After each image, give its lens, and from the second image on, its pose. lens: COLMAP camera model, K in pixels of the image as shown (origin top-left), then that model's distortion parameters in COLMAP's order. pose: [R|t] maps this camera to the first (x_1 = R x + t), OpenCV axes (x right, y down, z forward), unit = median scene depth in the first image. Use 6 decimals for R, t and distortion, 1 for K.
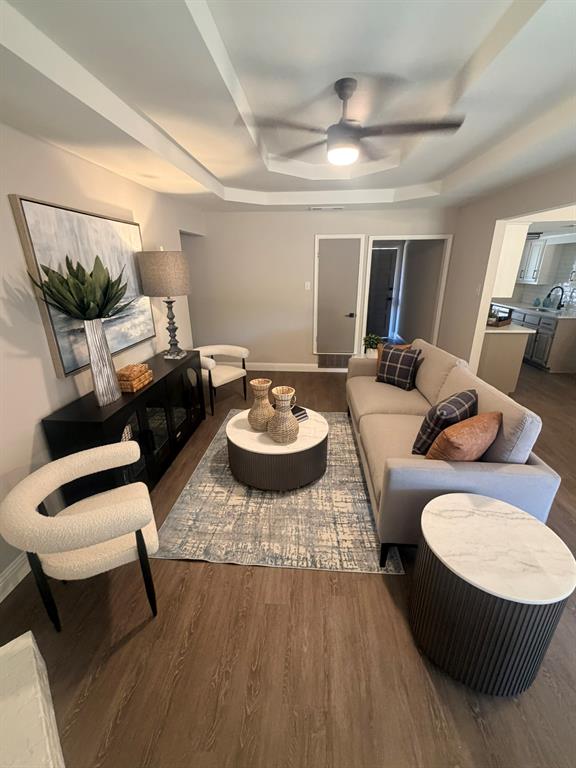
lens RADIAL K [[321.9, 0, 288.0], [0, 321.9, 384.0], [0, 0, 1]] dist [0.001862, 0.000056]
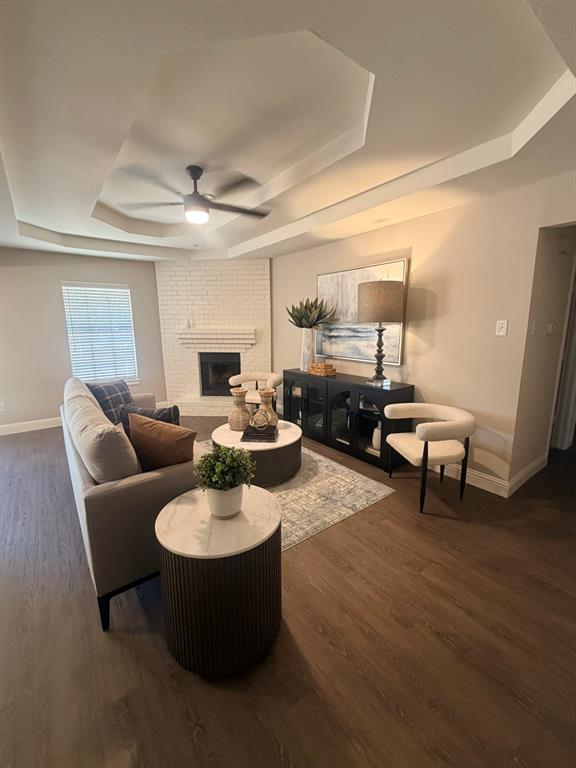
lens RADIAL K [[321.9, 0, 288.0], [0, 321.9, 384.0], [0, 0, 1]] dist [0.001862, 0.000056]
pose [[-0.746191, 0.136900, -0.651503, 0.585336], [-0.217416, 0.874856, 0.432848, -0.520544], [0.629229, 0.464634, -0.623046, 1.645080]]
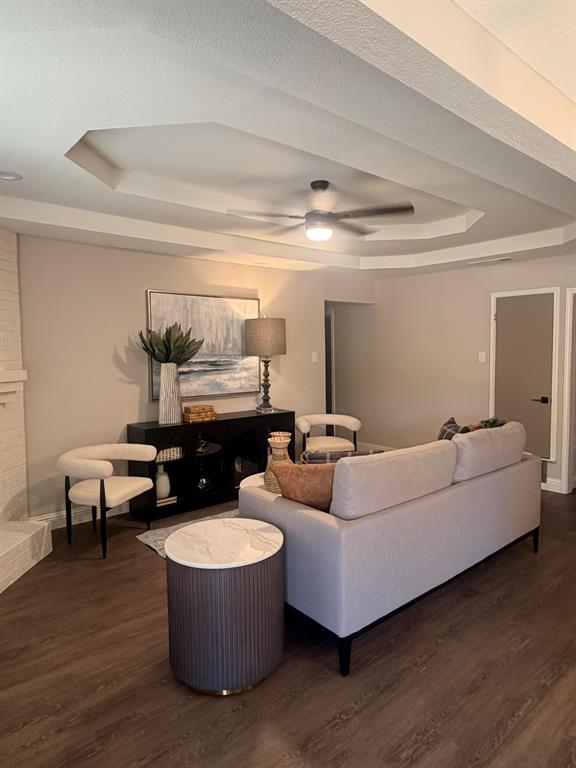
lens RADIAL K [[480.4, 0, 288.0], [0, 480.4, 384.0], [0, 0, 1]] dist [0.005447, 0.000661]
pose [[0.709684, 0.052955, -0.702527, 0.914048], [-0.240307, 0.955565, -0.170727, 0.090566], [0.662269, 0.289985, 0.690875, -0.078897]]
